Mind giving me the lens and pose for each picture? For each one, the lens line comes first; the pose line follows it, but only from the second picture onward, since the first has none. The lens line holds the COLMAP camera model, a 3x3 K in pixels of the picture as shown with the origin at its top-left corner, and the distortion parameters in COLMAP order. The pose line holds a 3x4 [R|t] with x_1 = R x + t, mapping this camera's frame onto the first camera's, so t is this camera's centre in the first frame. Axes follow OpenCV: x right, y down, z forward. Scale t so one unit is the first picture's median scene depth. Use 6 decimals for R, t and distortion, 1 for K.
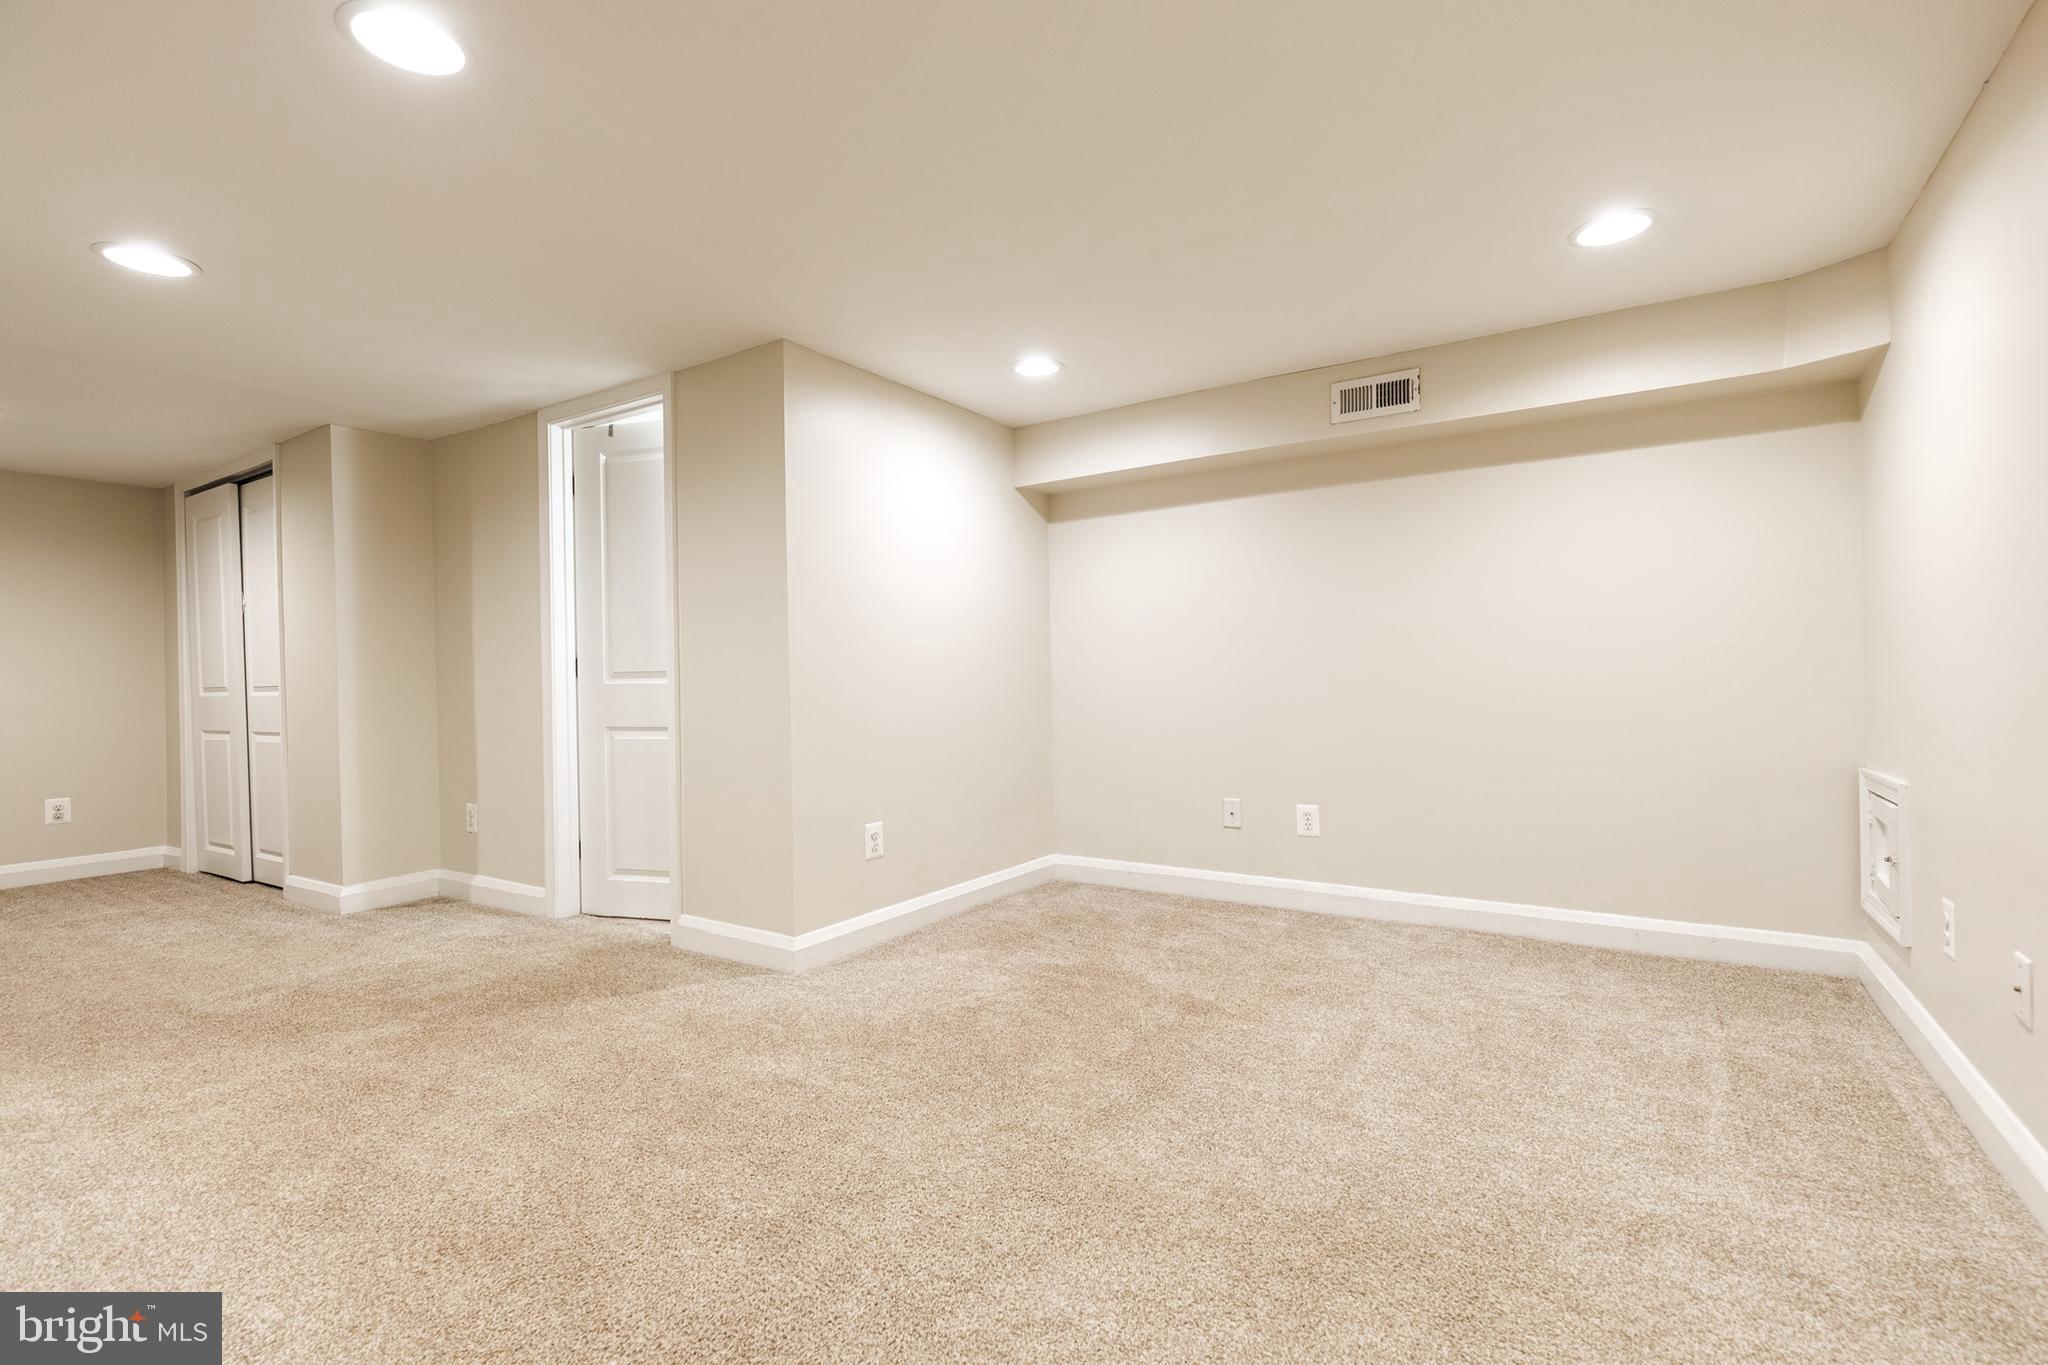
lens RADIAL K [[919.3, 0, 1043.3], [0, 919.3, 681.2], [0, 0, 1]] dist [0.011703, -0.000691]
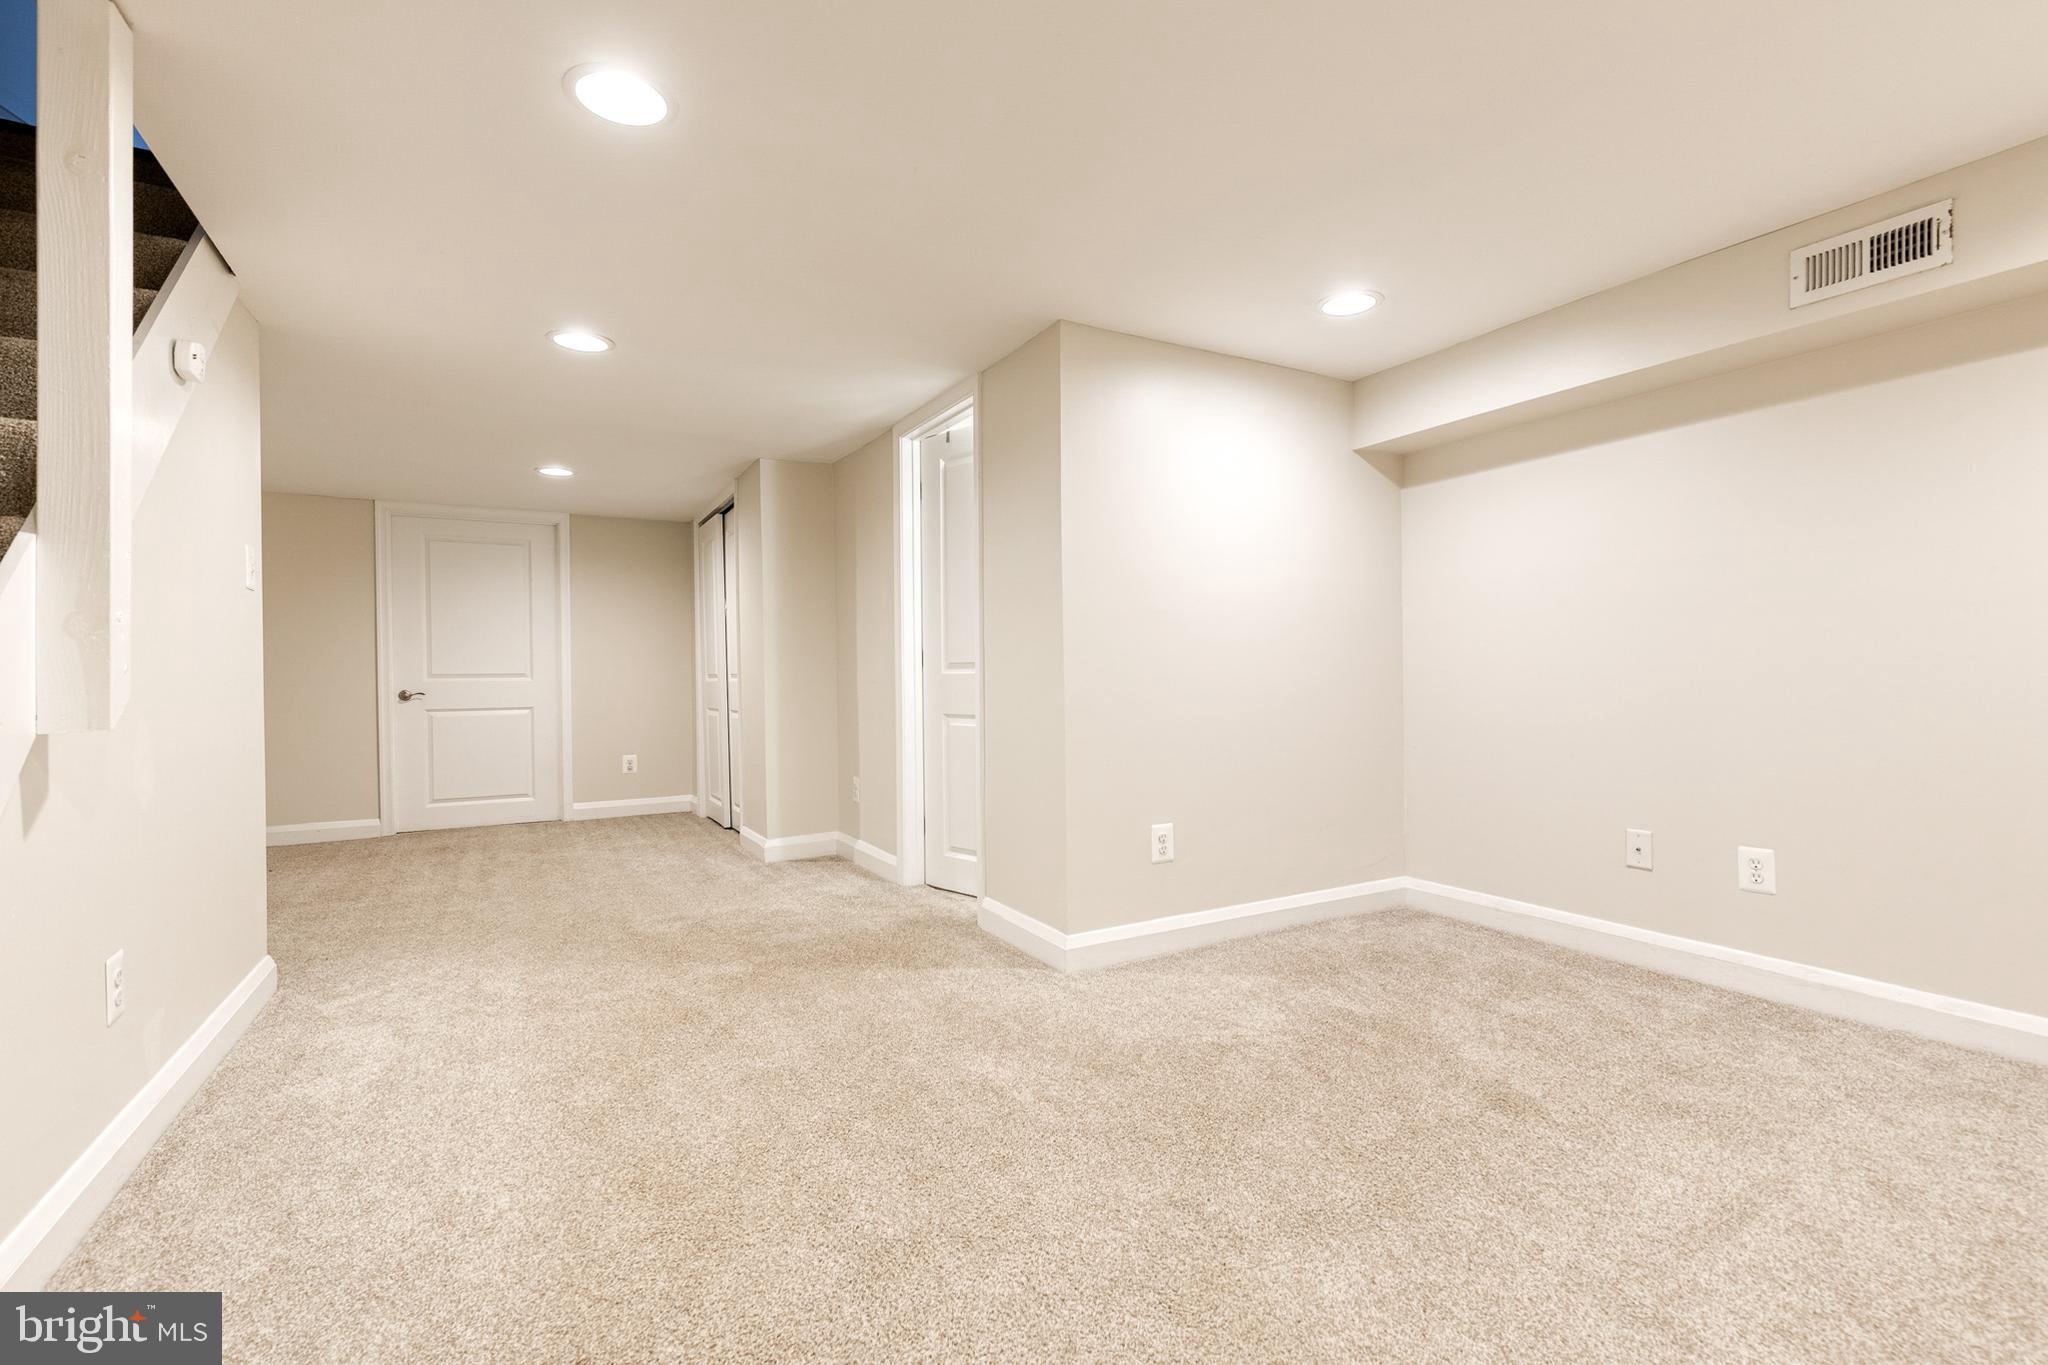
lens RADIAL K [[922.2, 0, 1024.0], [0, 922.2, 682.5], [0, 0, 1]] dist [0.012218, -0.003755]
pose [[0.888766, 0.010657, -0.458238, 0.123203], [-0.005126, 0.999898, 0.013312, -0.002221], [0.458333, -0.009482, 0.888730, 0.104867]]
